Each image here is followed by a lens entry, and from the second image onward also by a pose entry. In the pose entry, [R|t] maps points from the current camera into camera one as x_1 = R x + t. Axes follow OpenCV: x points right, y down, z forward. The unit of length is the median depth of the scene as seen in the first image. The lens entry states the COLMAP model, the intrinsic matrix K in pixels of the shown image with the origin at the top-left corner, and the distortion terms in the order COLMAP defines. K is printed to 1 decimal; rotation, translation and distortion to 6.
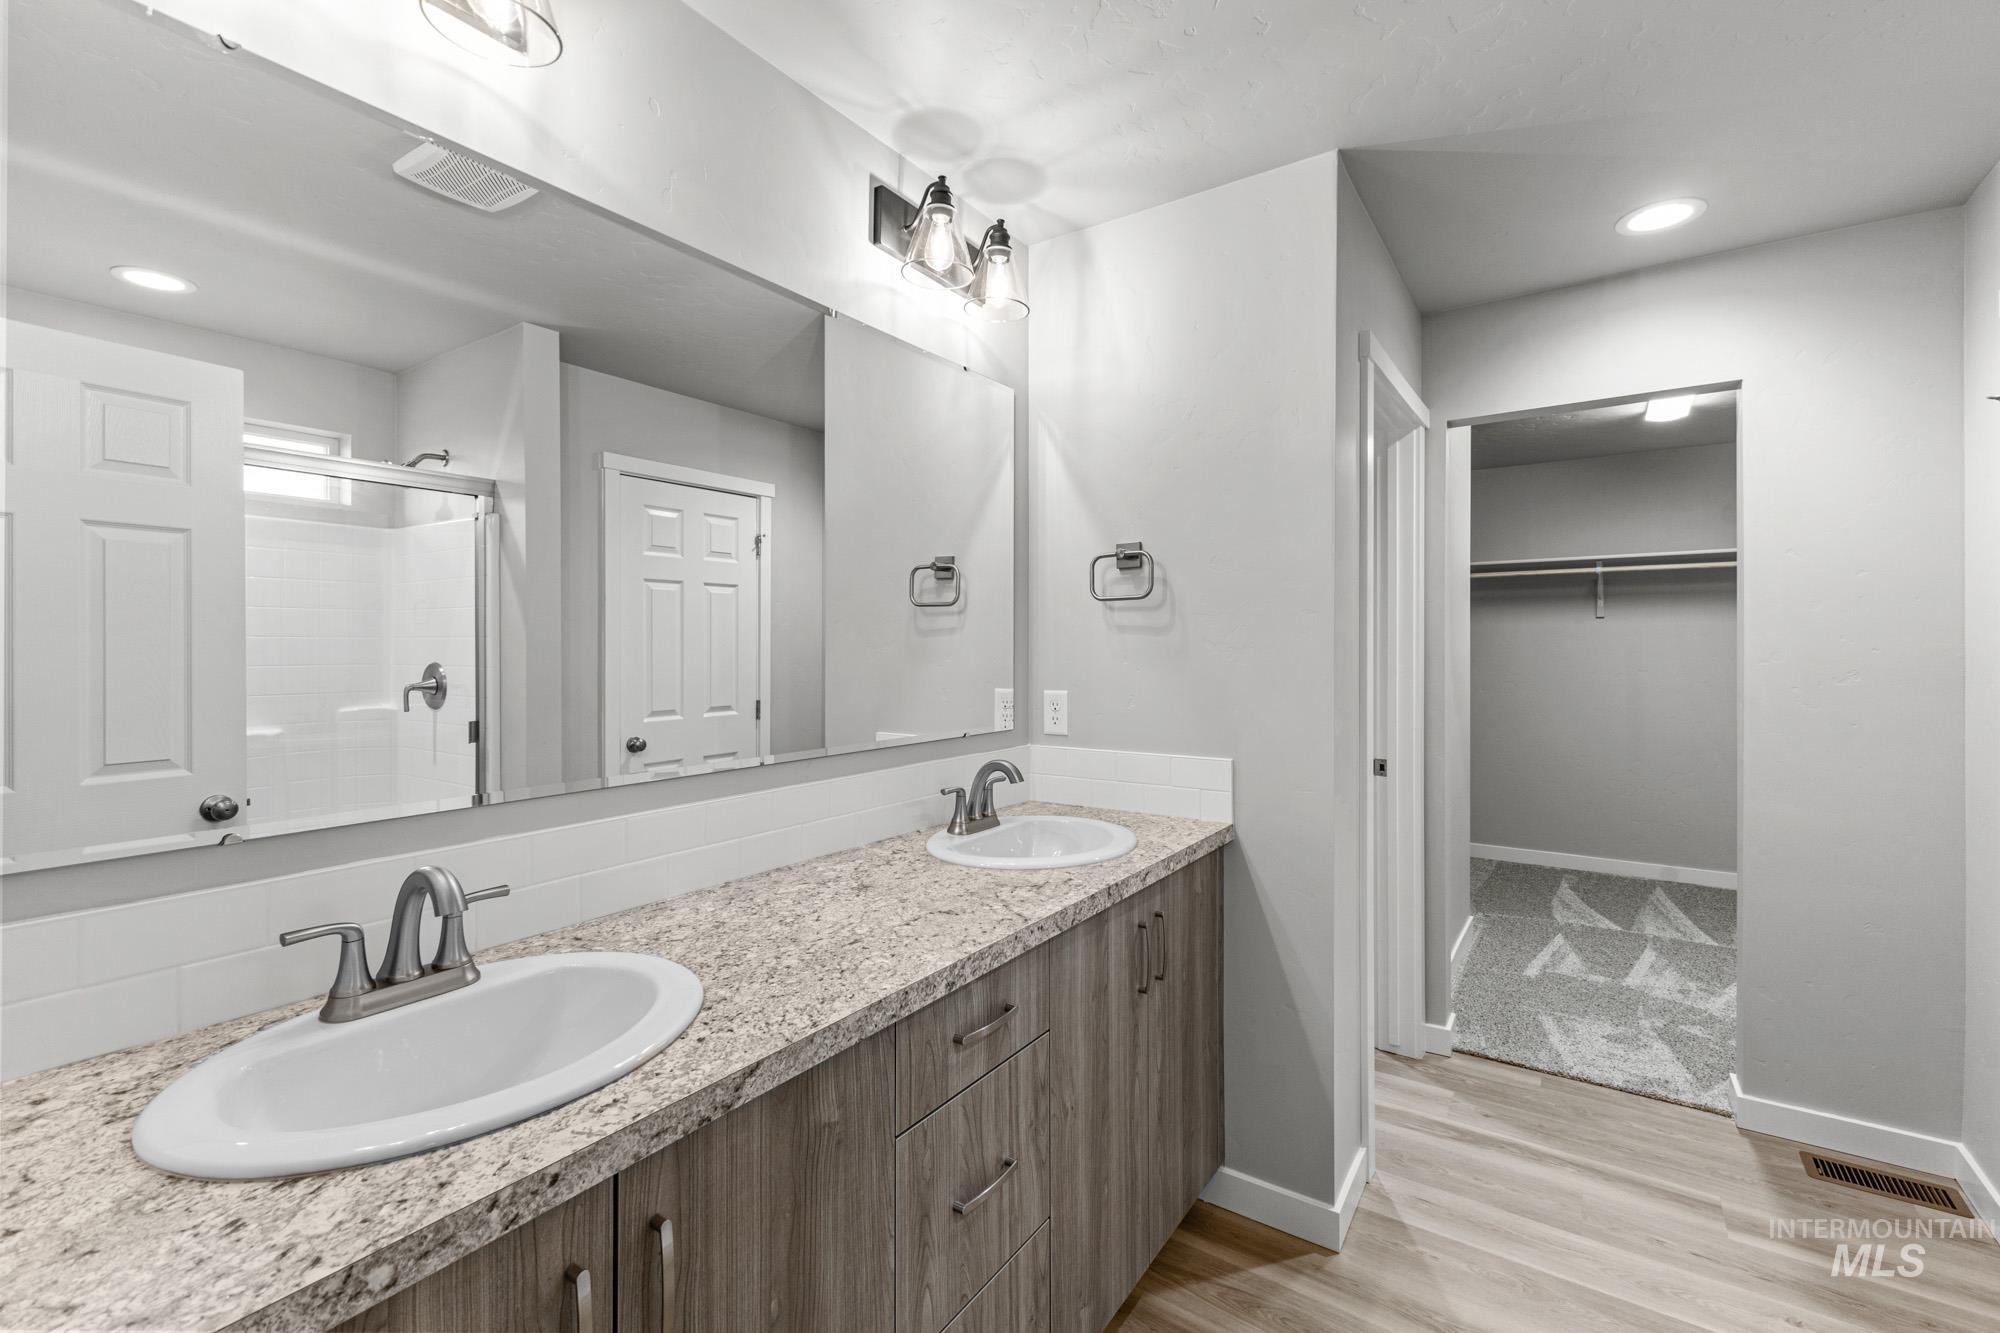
lens RADIAL K [[872.4, 0, 1008.6], [0, 872.4, 670.6], [0, 0, 1]] dist [0.013296, -0.003189]
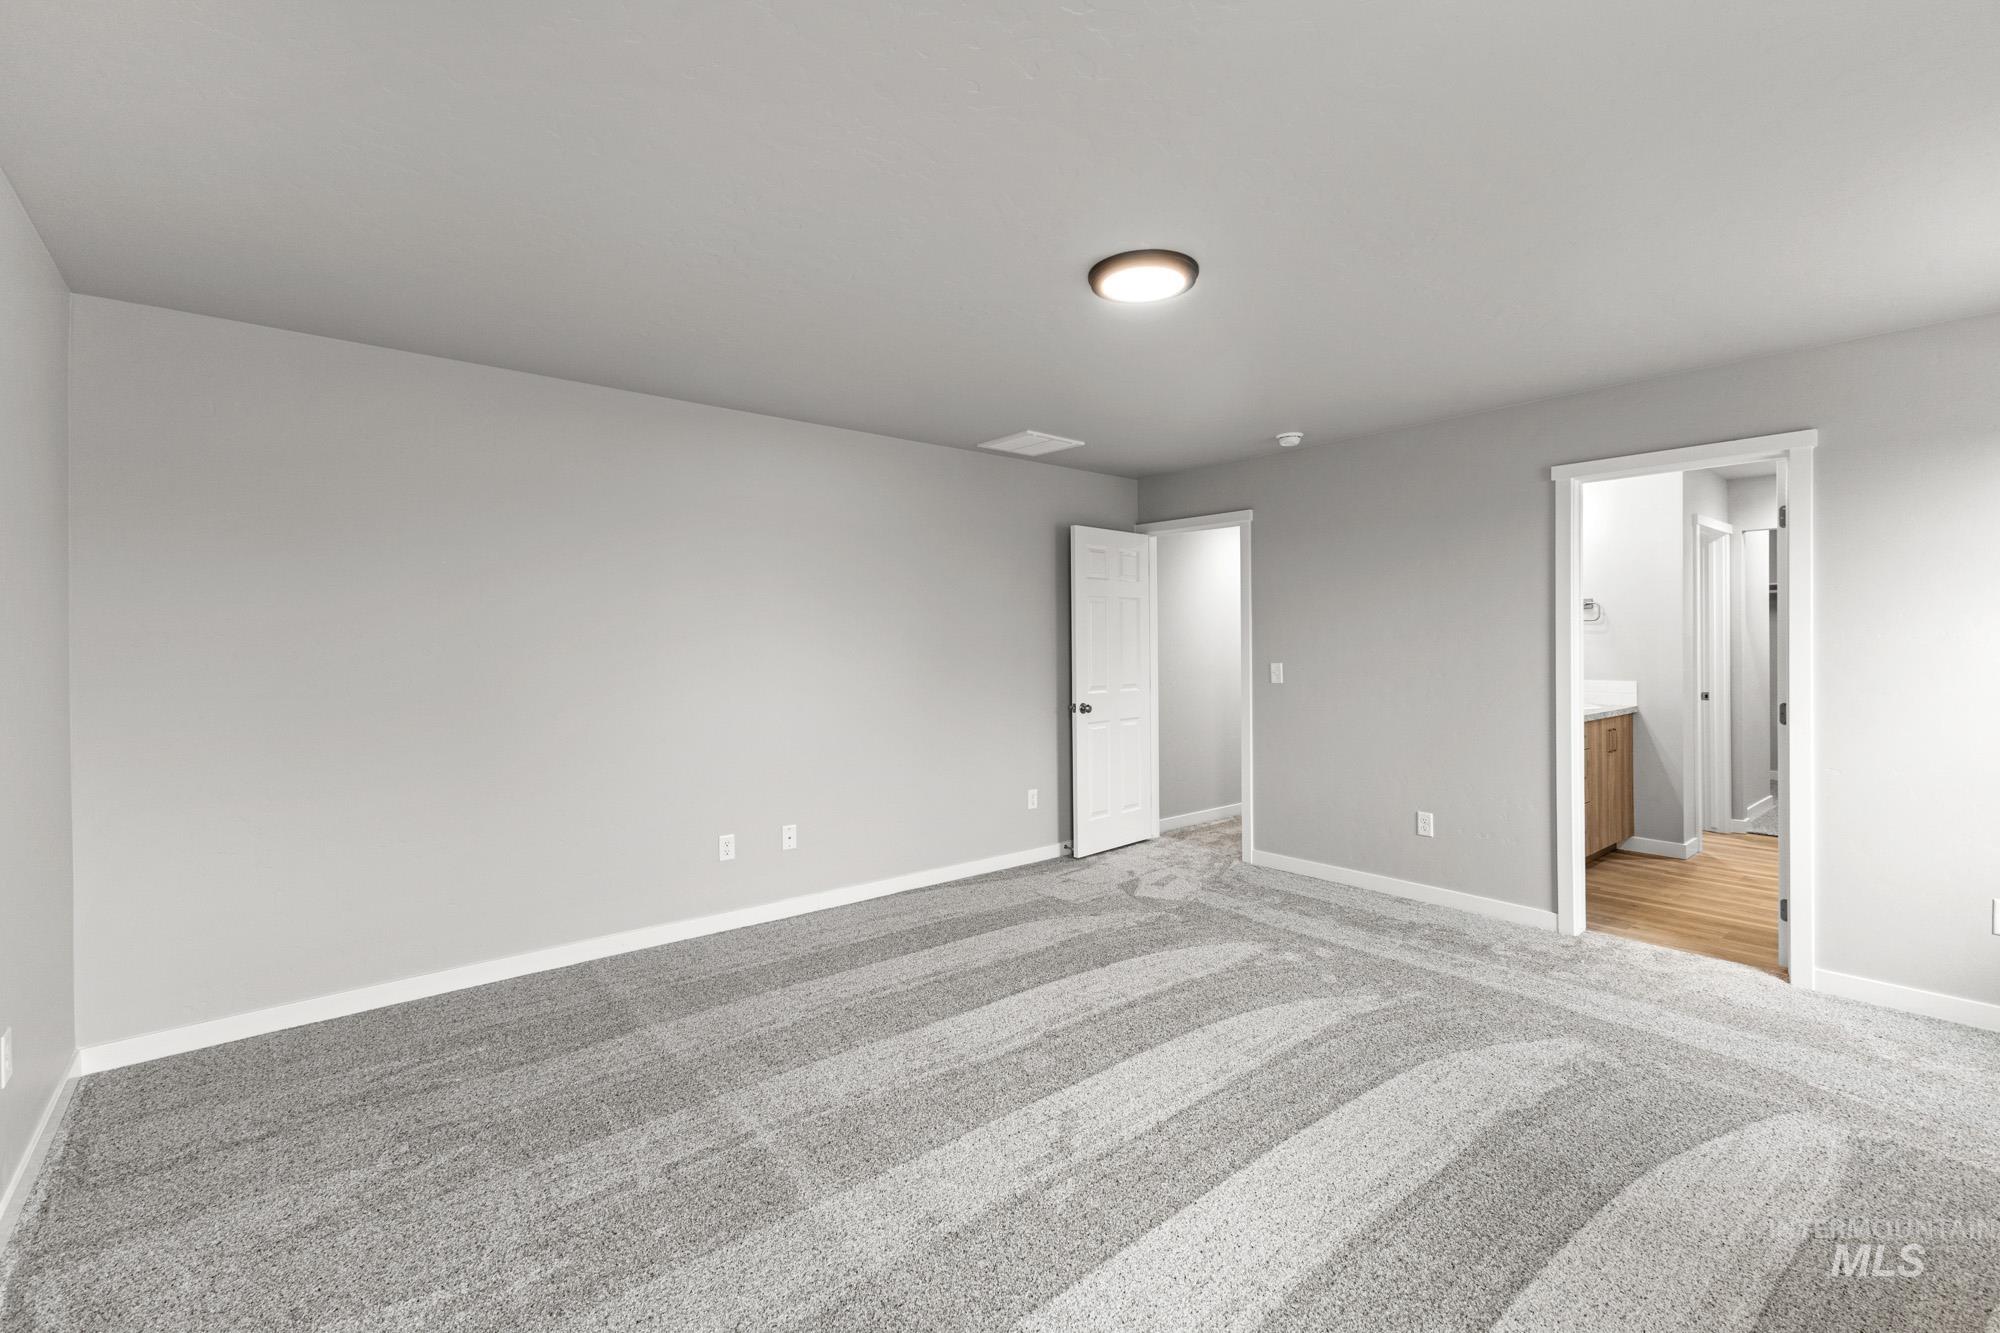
lens RADIAL K [[872.4, 0, 986.6], [0, 872.4, 659.4], [0, 0, 1]] dist [0.013296, -0.003189]
pose [[0.959214, -0.000169, -0.282681, -0.632052], [-0.004065, 0.999888, -0.014393, 0.059732], [0.282652, 0.014955, 0.959106, -1.509557]]
